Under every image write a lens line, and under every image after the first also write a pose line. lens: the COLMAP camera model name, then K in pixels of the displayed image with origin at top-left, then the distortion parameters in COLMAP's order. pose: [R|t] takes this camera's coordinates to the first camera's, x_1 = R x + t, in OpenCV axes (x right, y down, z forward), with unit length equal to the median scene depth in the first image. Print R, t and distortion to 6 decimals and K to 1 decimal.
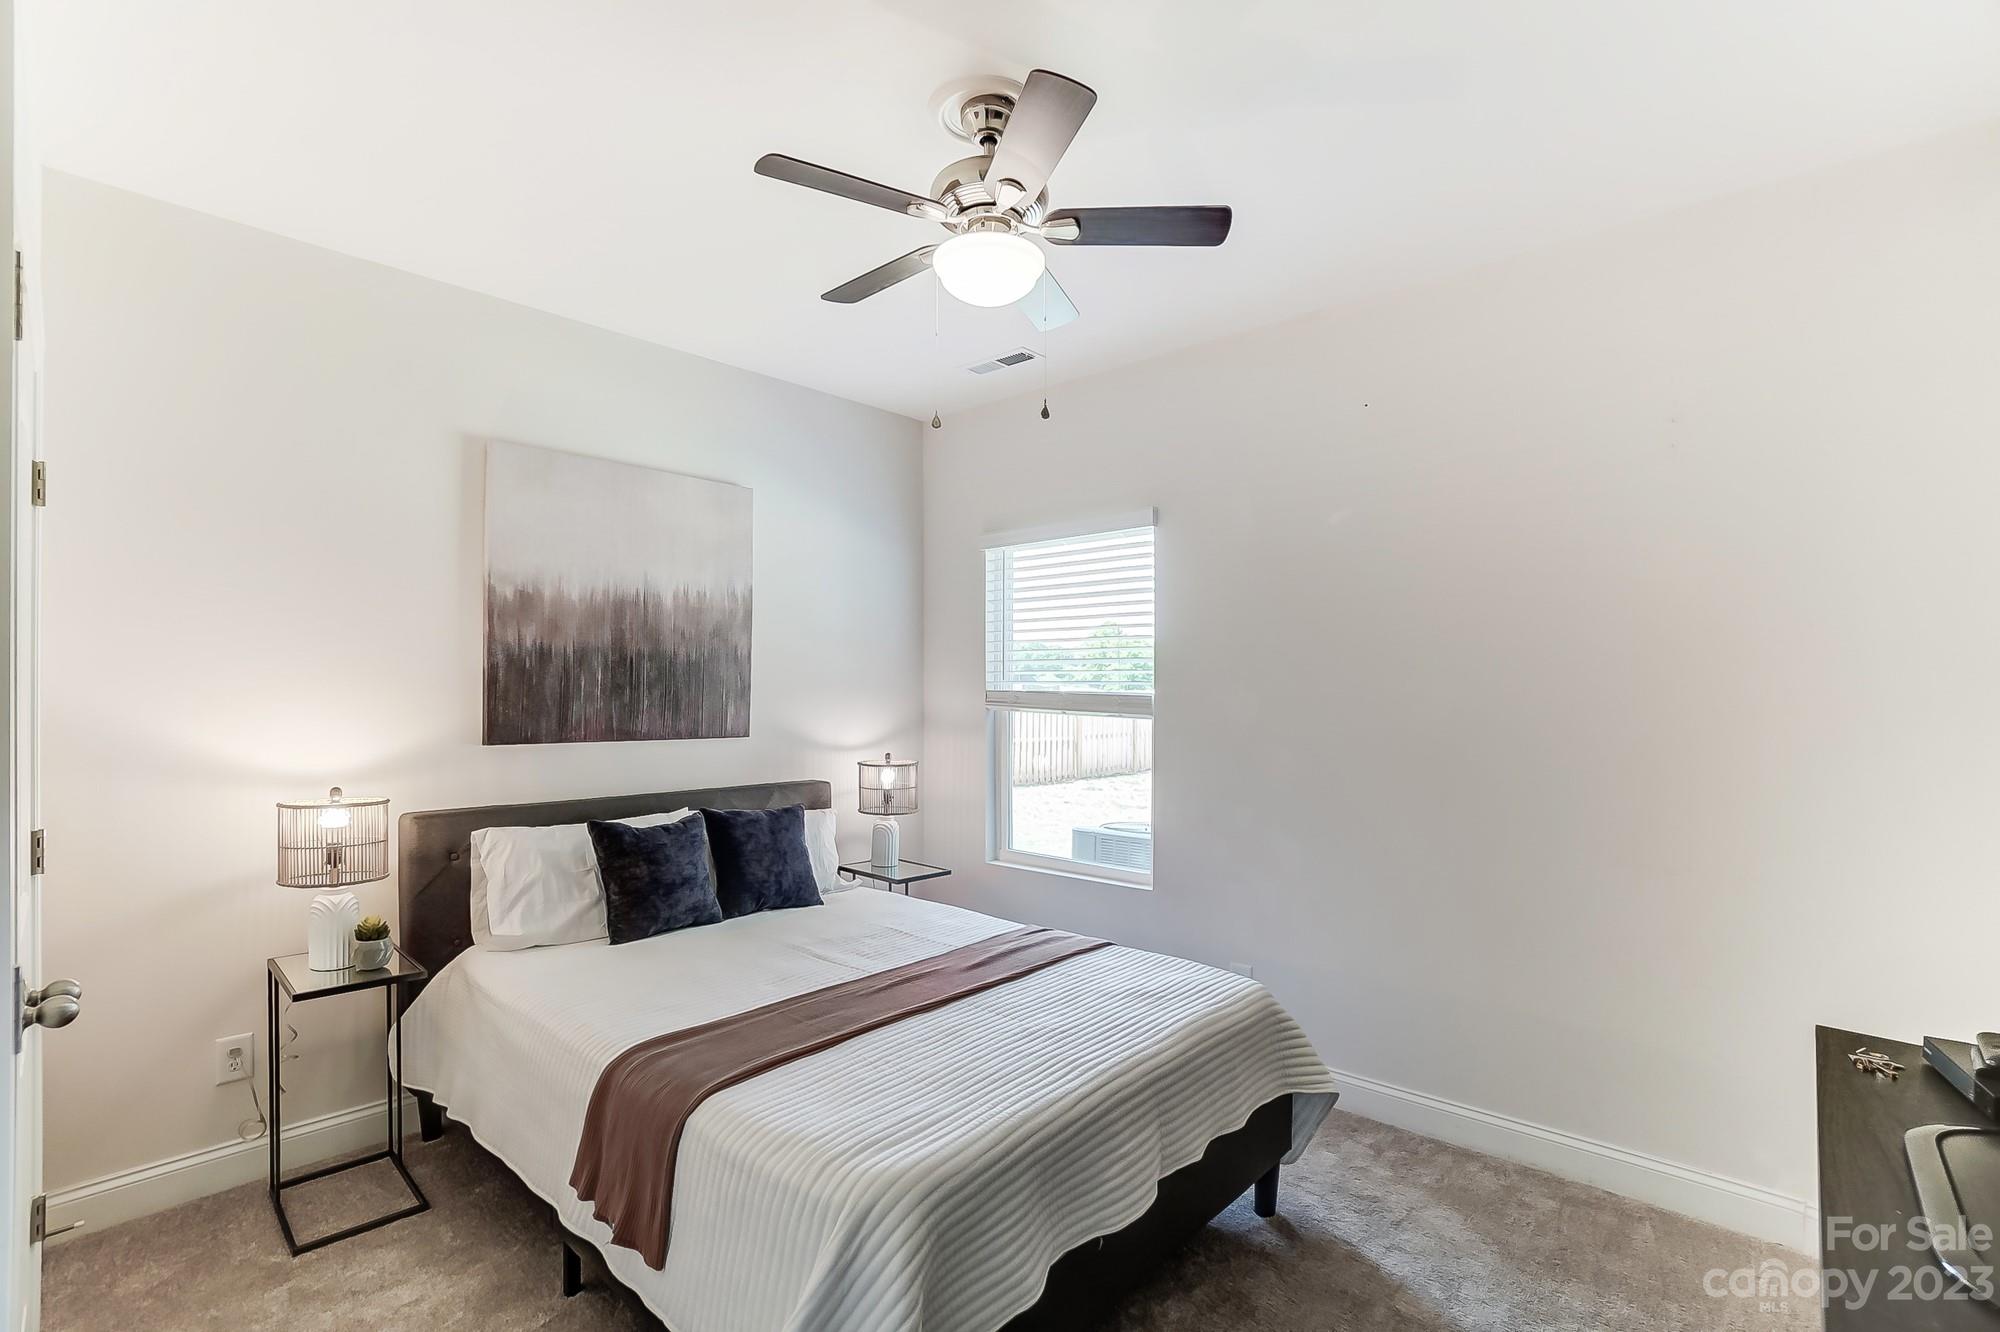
lens RADIAL K [[888.5, 0, 984.4], [0, 888.5, 677.8], [0, 0, 1]] dist [-0.026076, 0.004168]
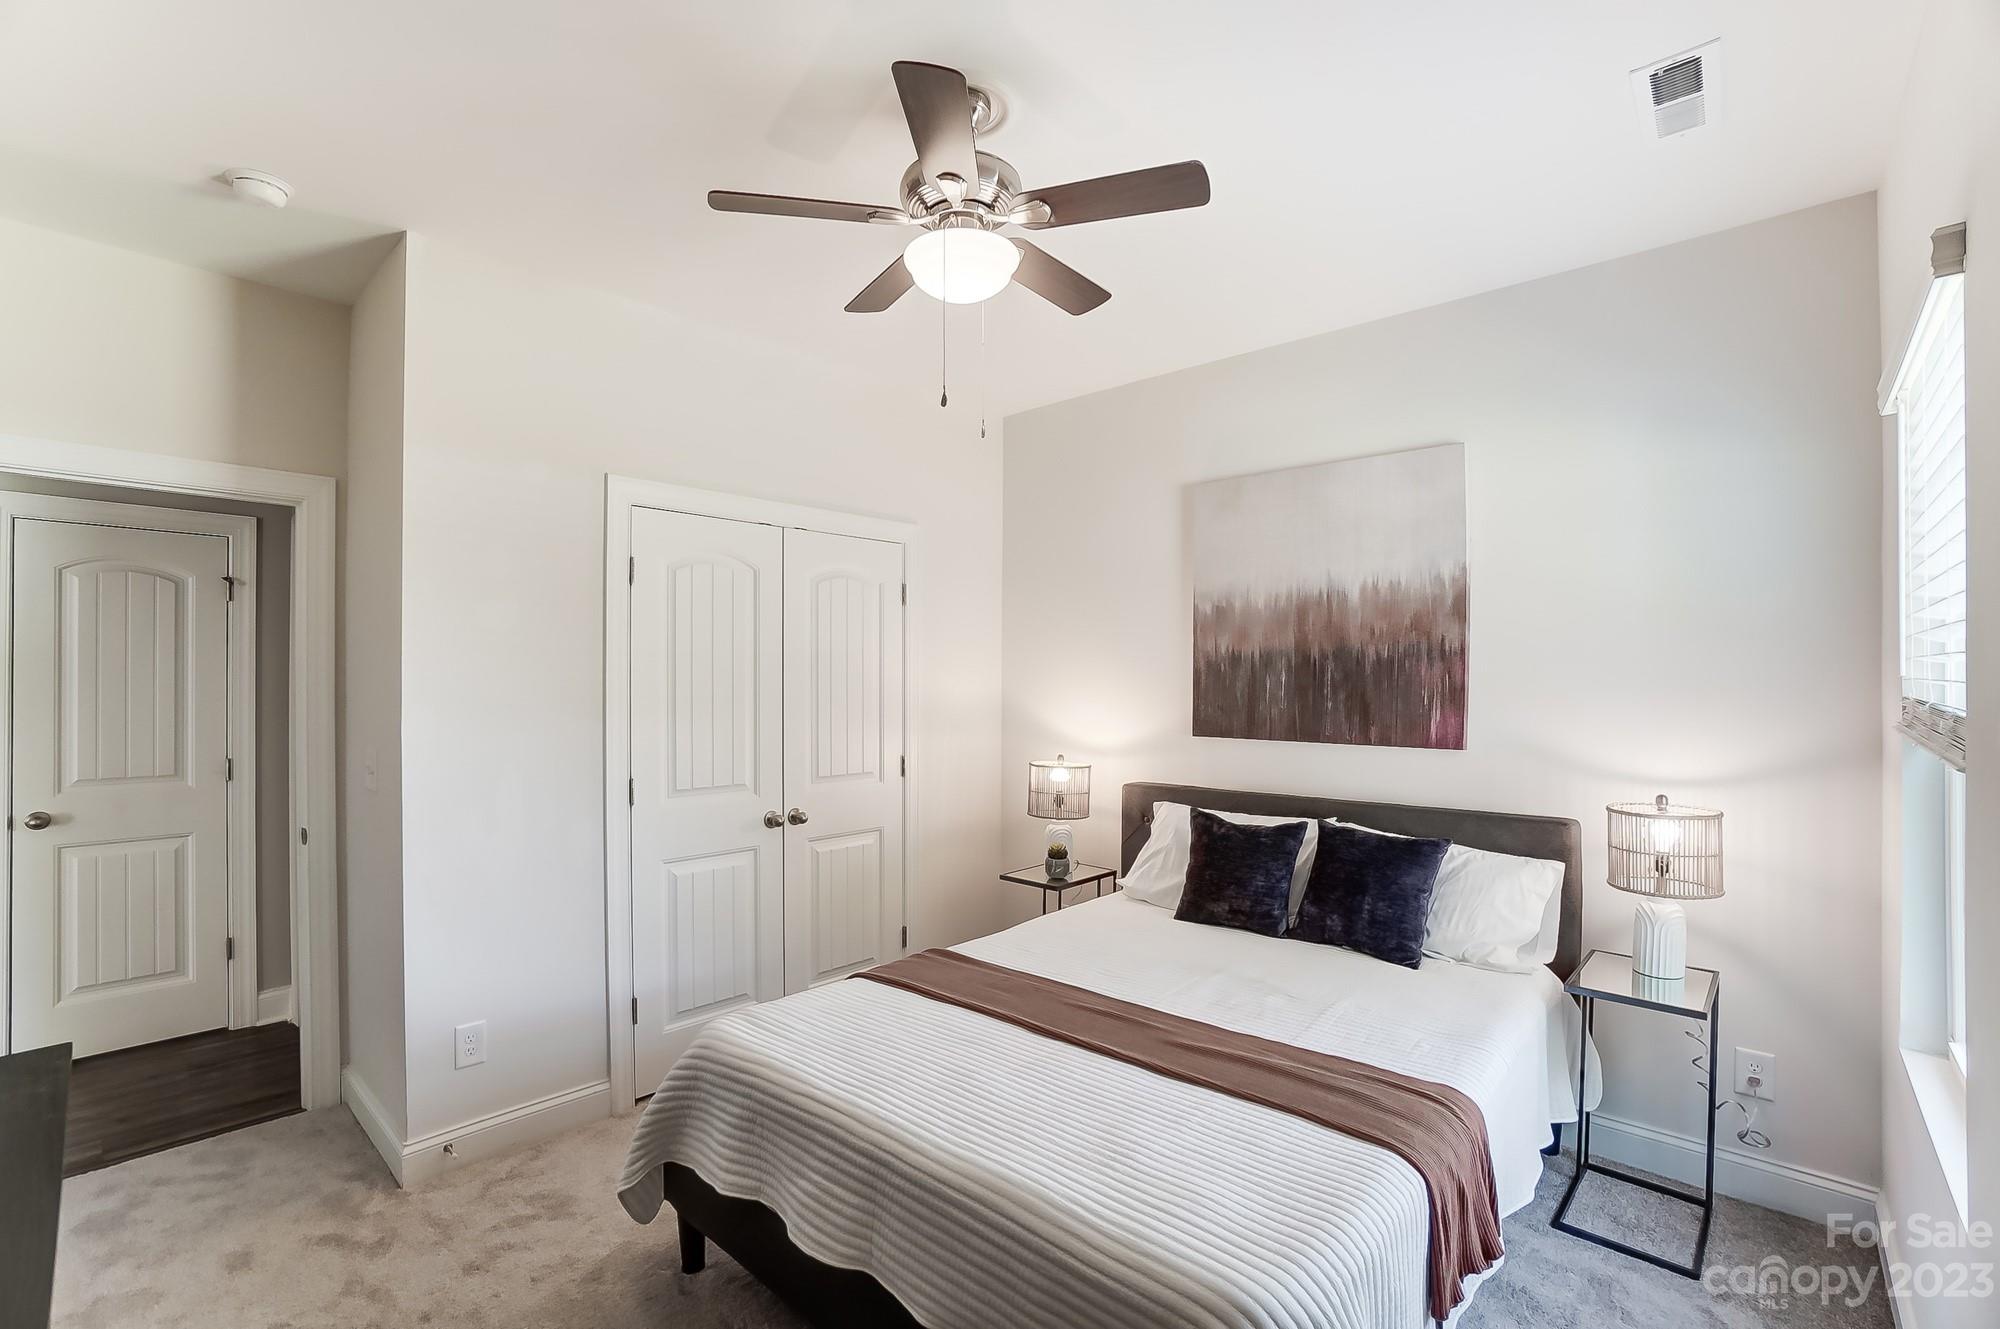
lens RADIAL K [[888.5, 0, 984.2], [0, 888.5, 672.1], [0, 0, 1]] dist [-0.026076, 0.004168]
pose [[0.010854, -0.020845, -0.999724, 0.592105], [0.004920, 0.999772, -0.020793, 0.010787], [0.999929, -0.004693, 0.010954, 0.630822]]
